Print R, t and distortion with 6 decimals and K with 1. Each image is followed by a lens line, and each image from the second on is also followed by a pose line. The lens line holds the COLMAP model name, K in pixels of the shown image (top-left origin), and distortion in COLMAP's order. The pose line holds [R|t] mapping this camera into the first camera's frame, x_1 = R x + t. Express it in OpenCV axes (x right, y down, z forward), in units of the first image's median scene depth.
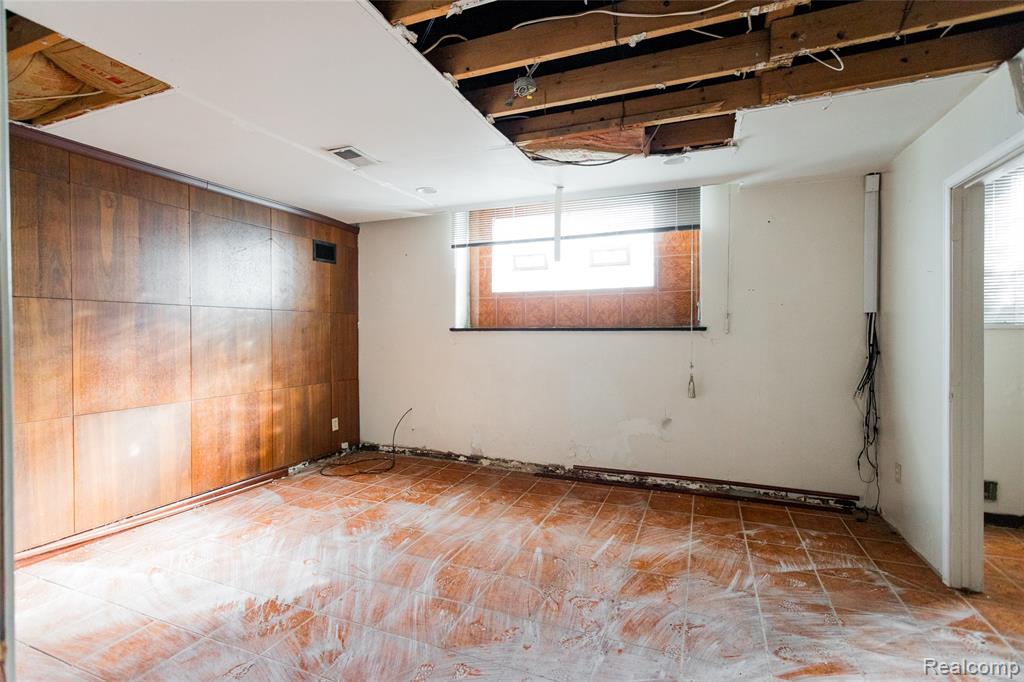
lens RADIAL K [[476.1, 0, 516.3], [0, 476.1, 337.6], [0, 0, 1]] dist [-0.002040, 0.000916]
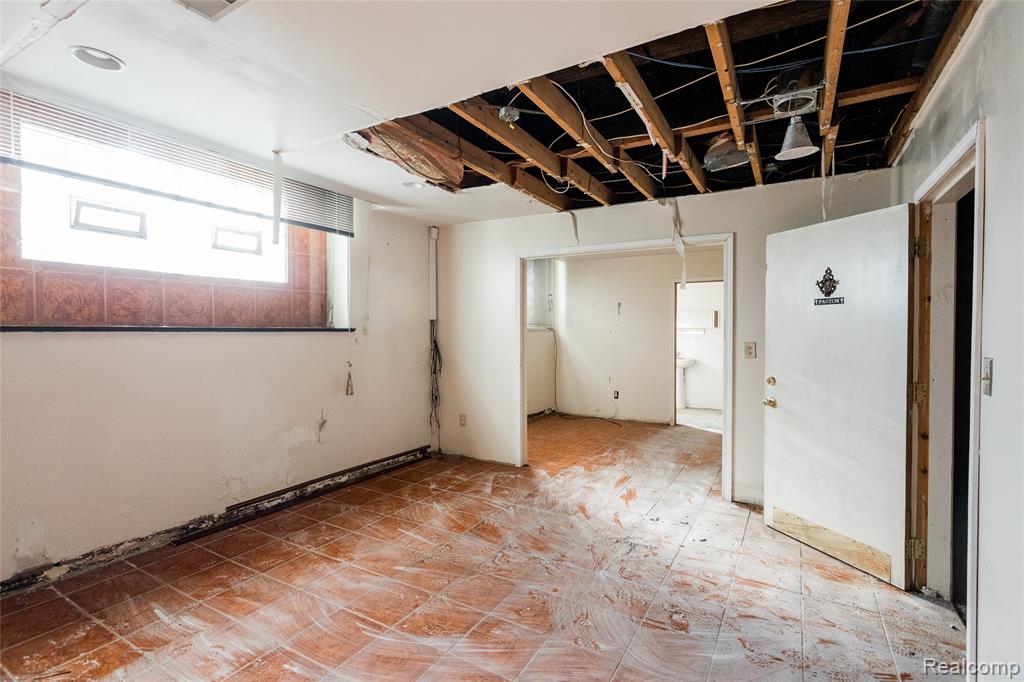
lens RADIAL K [[476.1, 0, 516.3], [0, 476.1, 337.6], [0, 0, 1]] dist [-0.002040, 0.000916]
pose [[0.143691, -0.012692, 0.989541, -0.686172], [0.008376, 0.999898, 0.011609, -0.011393], [-0.989587, 0.006620, 0.143782, 0.522236]]
